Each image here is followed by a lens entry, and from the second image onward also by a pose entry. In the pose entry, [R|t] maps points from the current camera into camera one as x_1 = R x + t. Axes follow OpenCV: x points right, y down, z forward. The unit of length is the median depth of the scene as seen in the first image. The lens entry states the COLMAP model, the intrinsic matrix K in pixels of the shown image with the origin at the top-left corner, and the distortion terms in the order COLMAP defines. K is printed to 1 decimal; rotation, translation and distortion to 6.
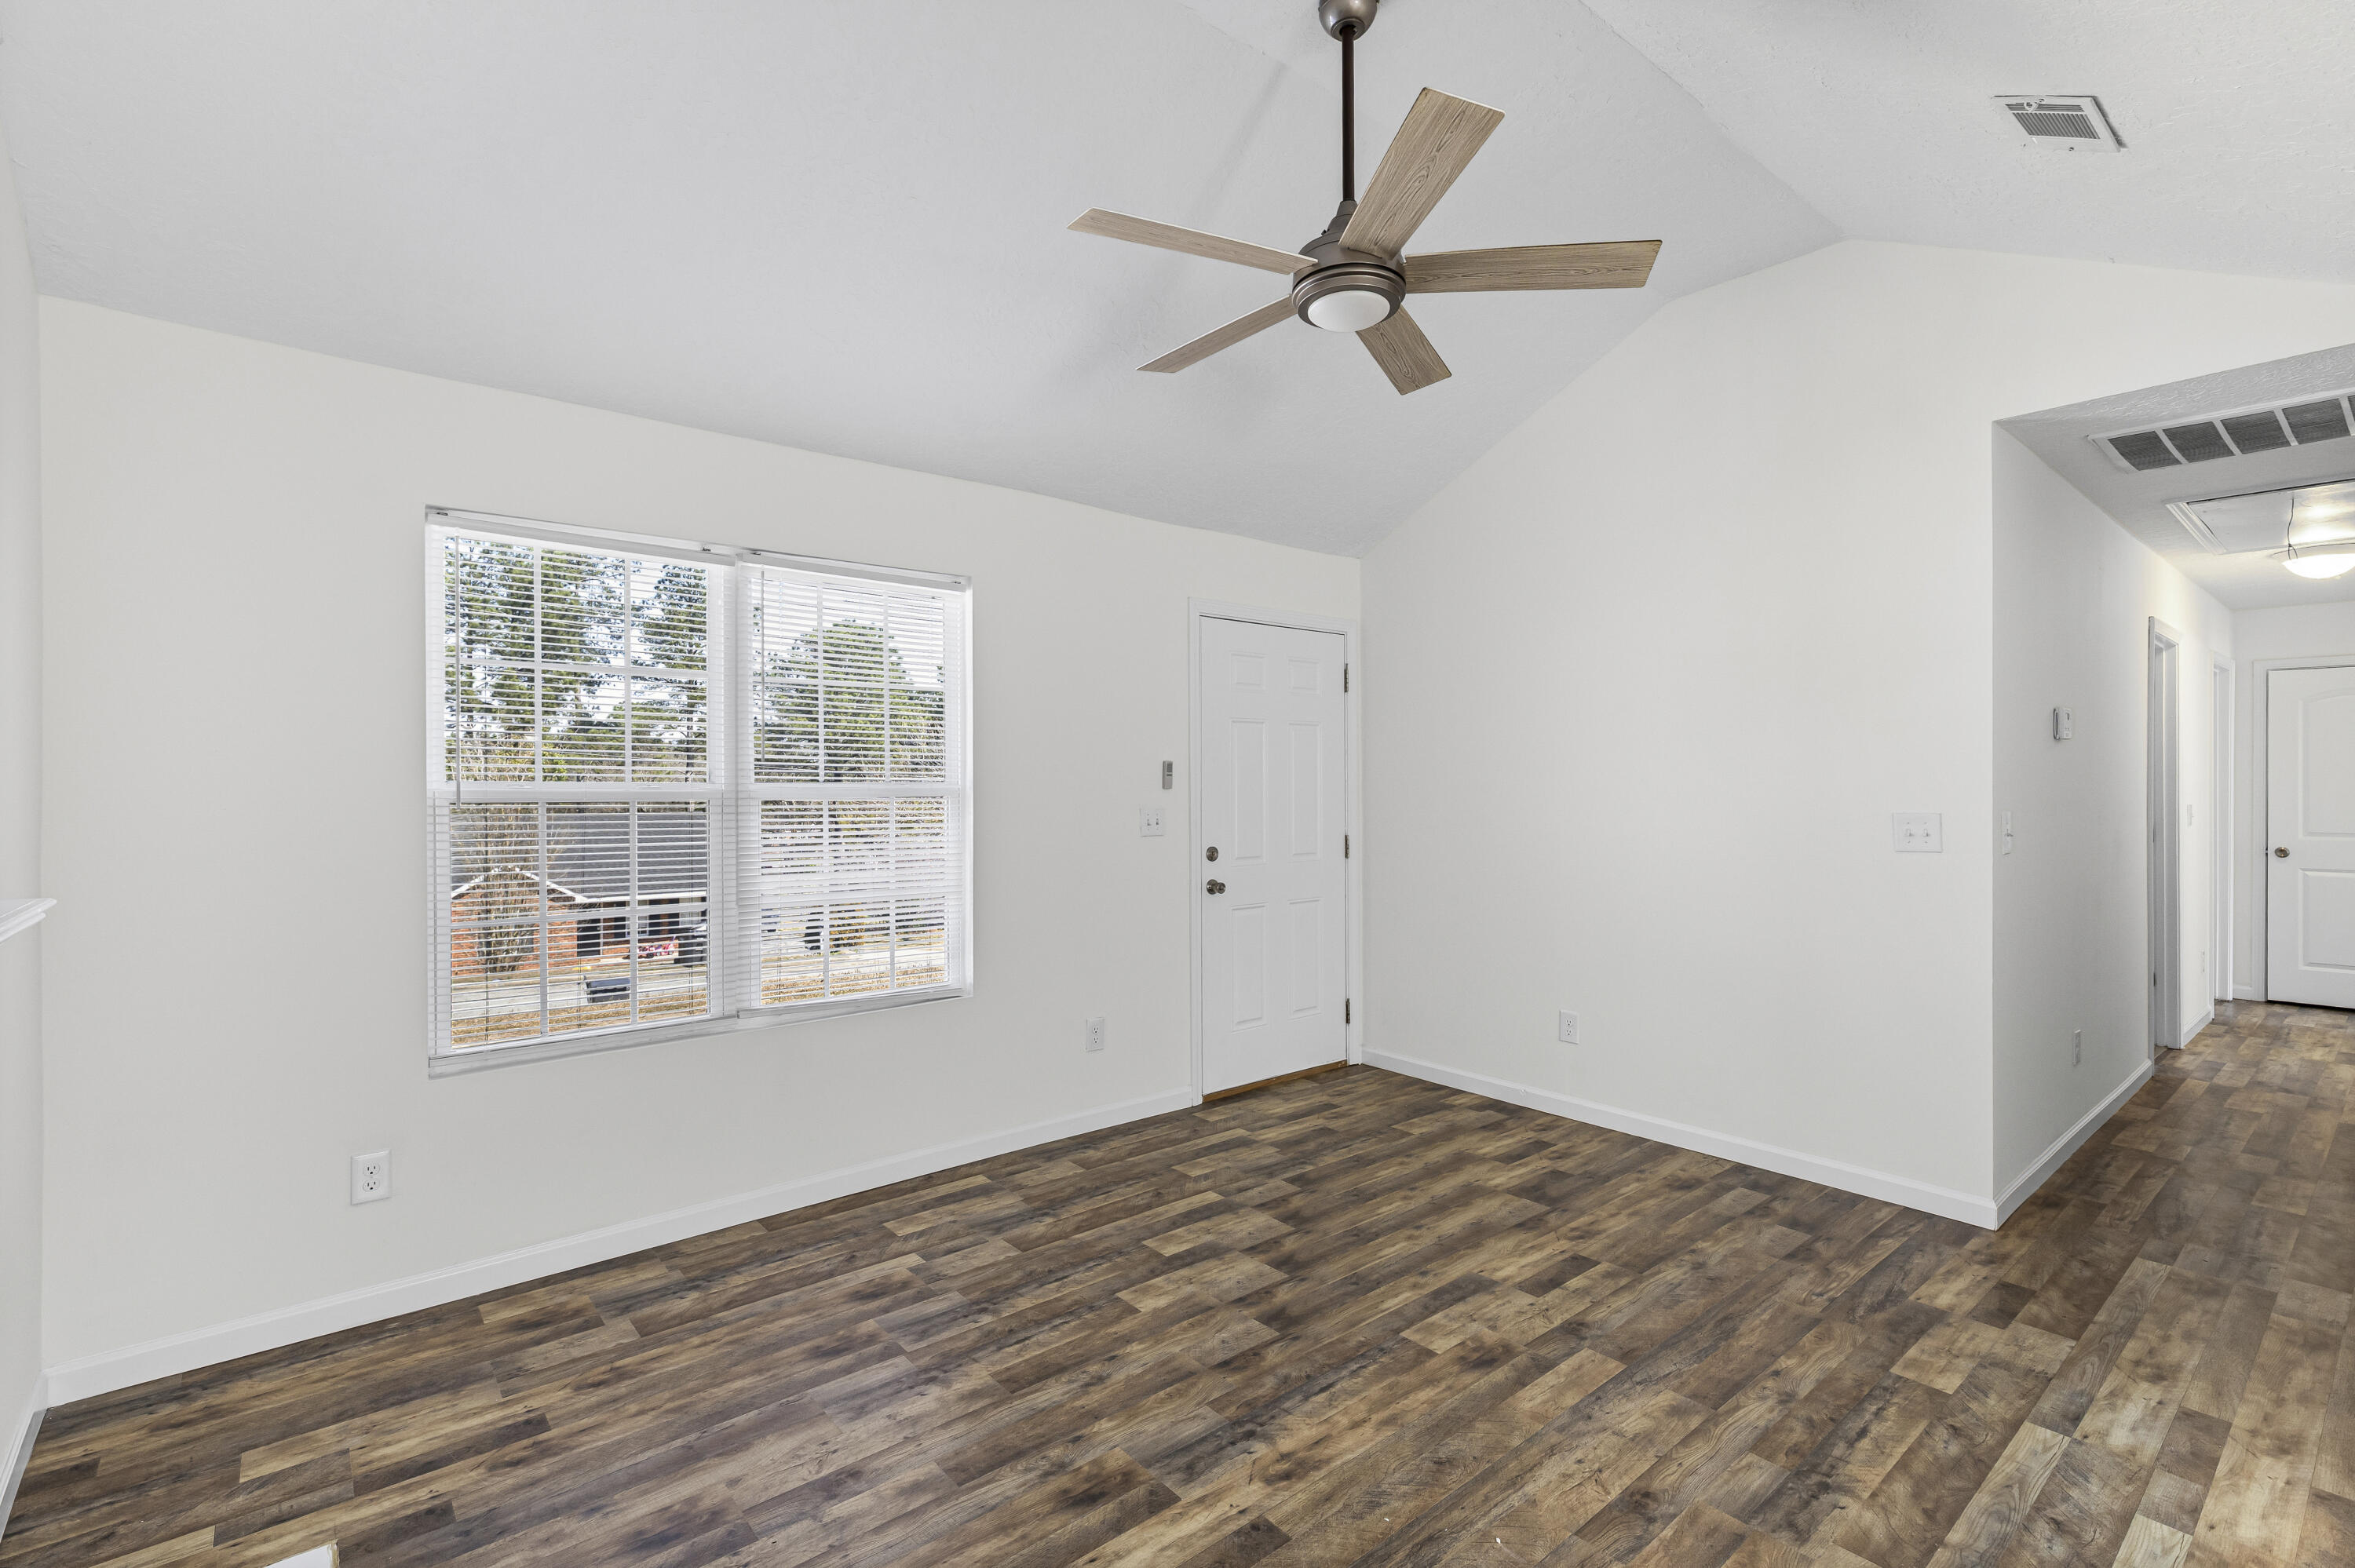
lens RADIAL K [[1066.0, 0, 1191.3], [0, 1066.0, 785.8], [0, 0, 1]] dist [0.005831, 0.000290]
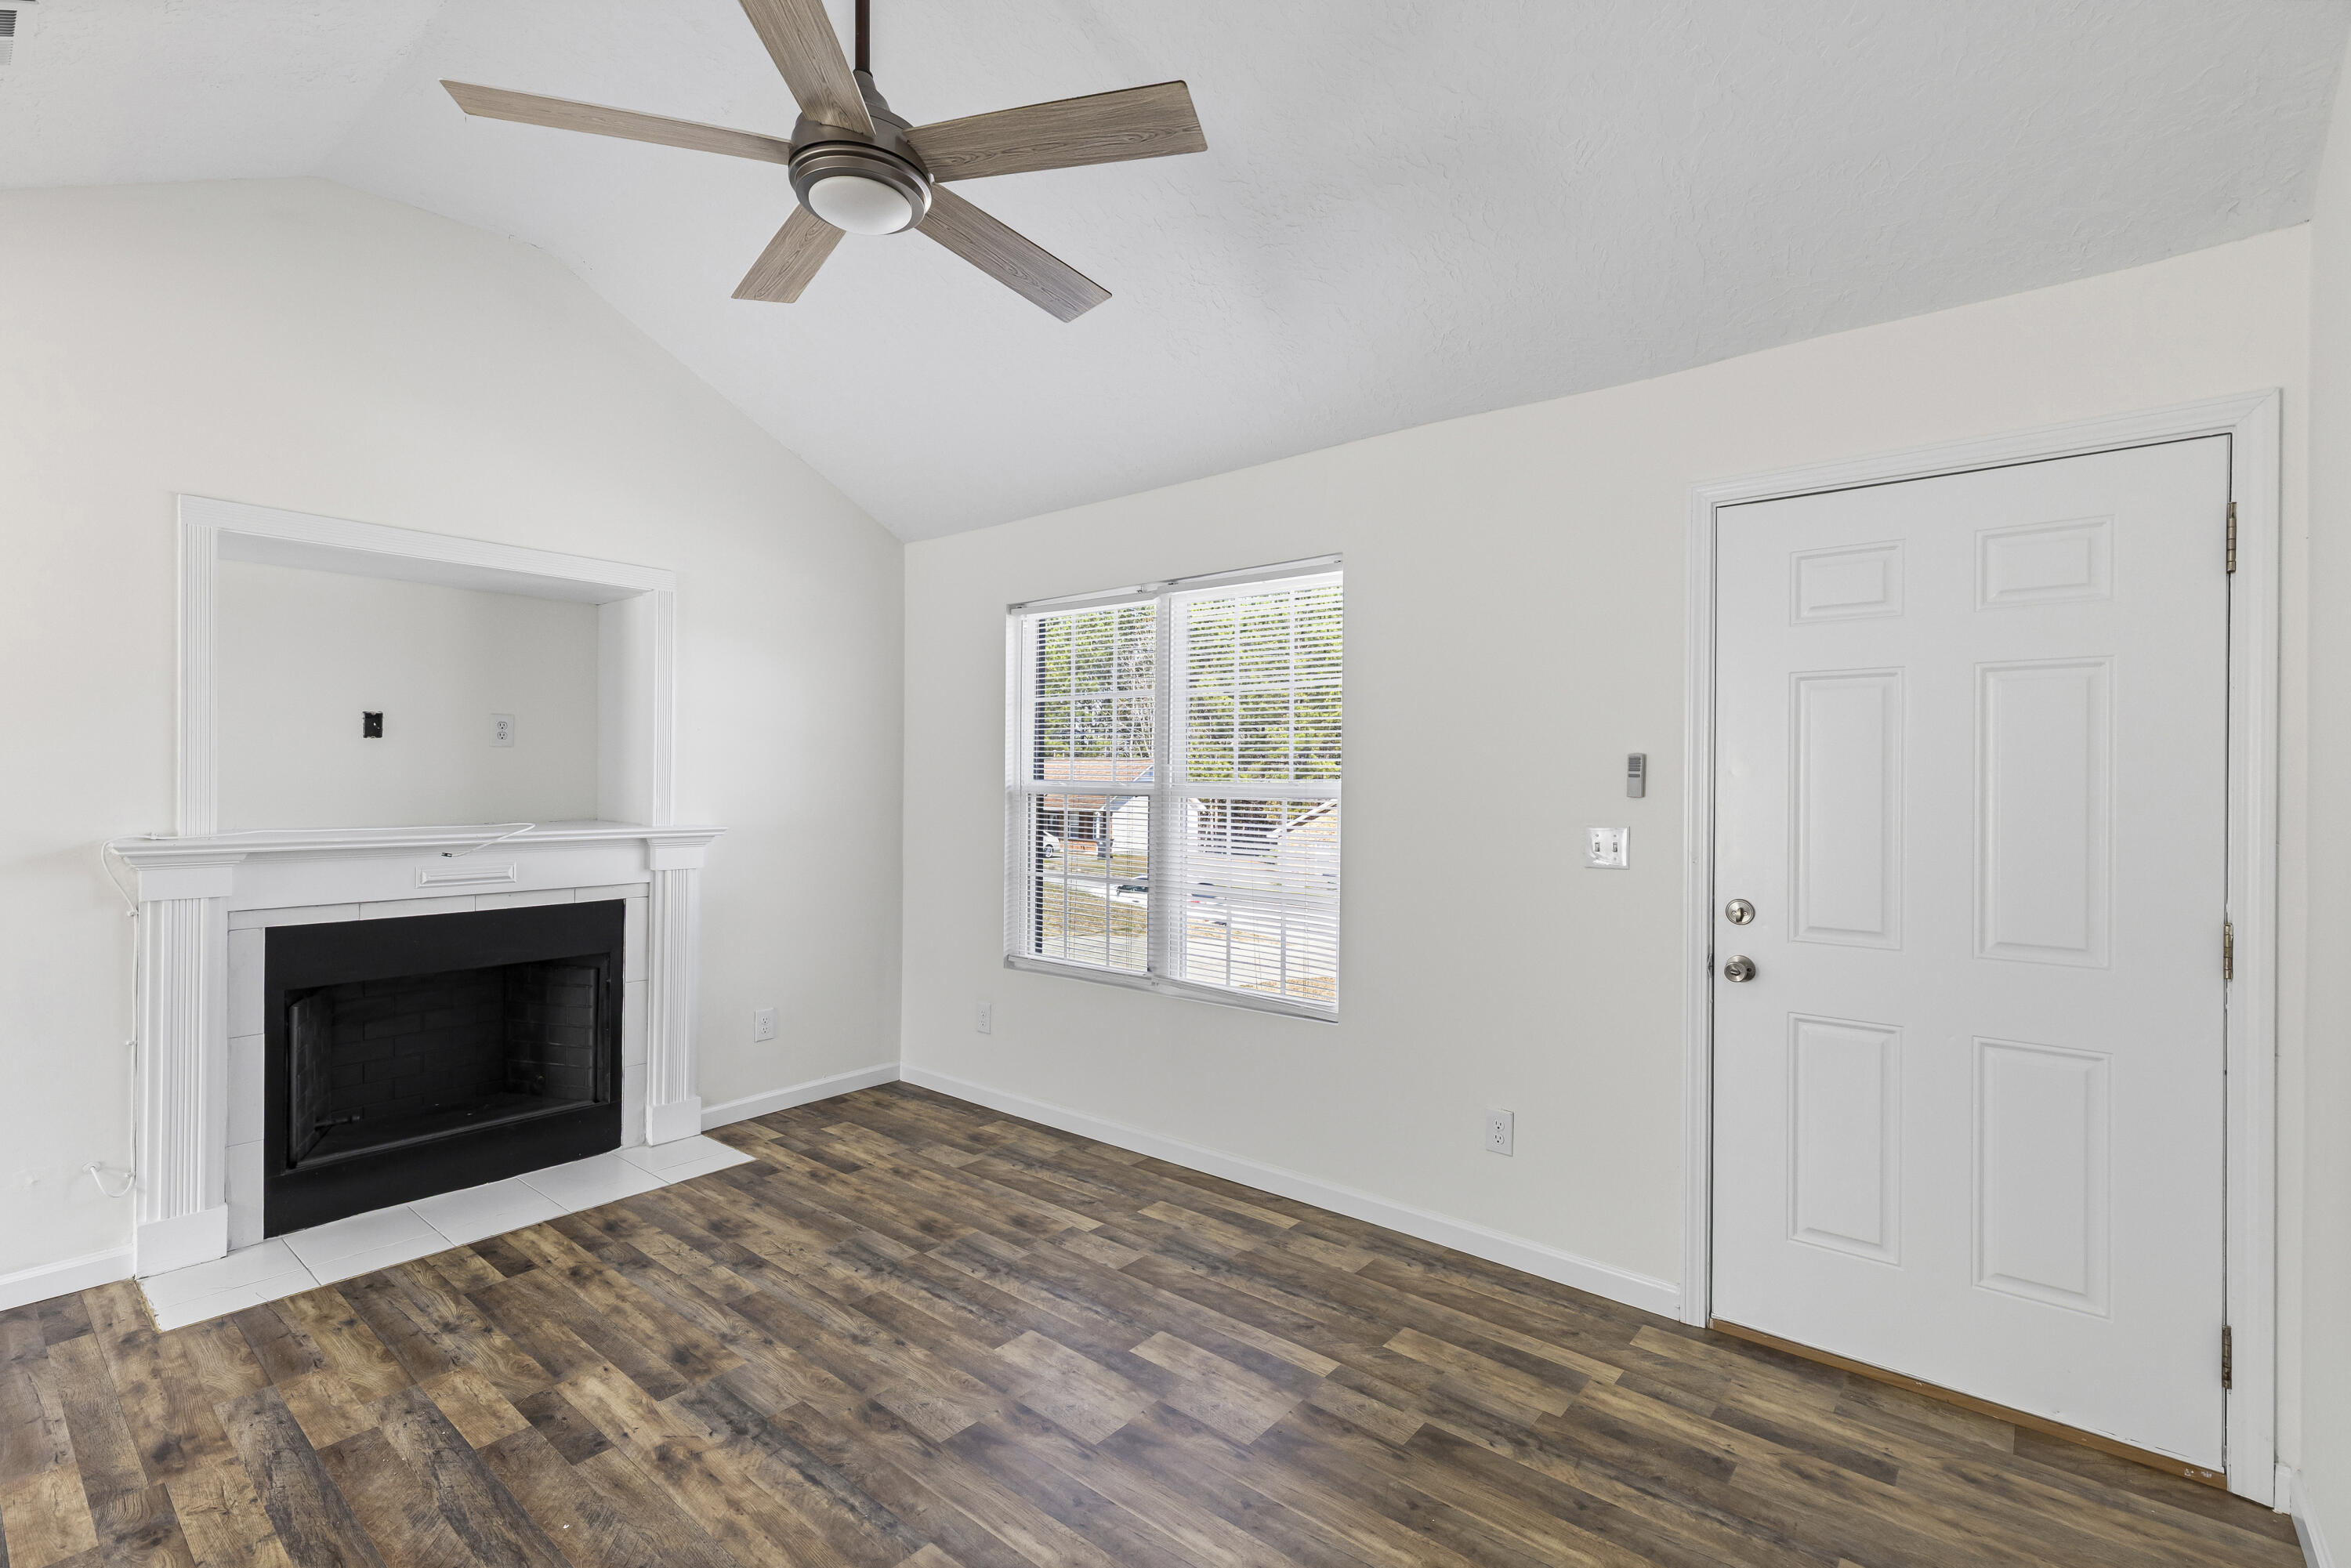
lens RADIAL K [[1064.3, 0, 1164.0], [0, 1064.3, 802.1], [0, 0, 1]] dist [0.005831, 0.000290]
pose [[0.165504, 0.022377, -0.985955, 0.835659], [-0.011574, 0.999718, 0.020747, -0.005624], [0.986141, 0.007978, 0.165716, 0.932995]]
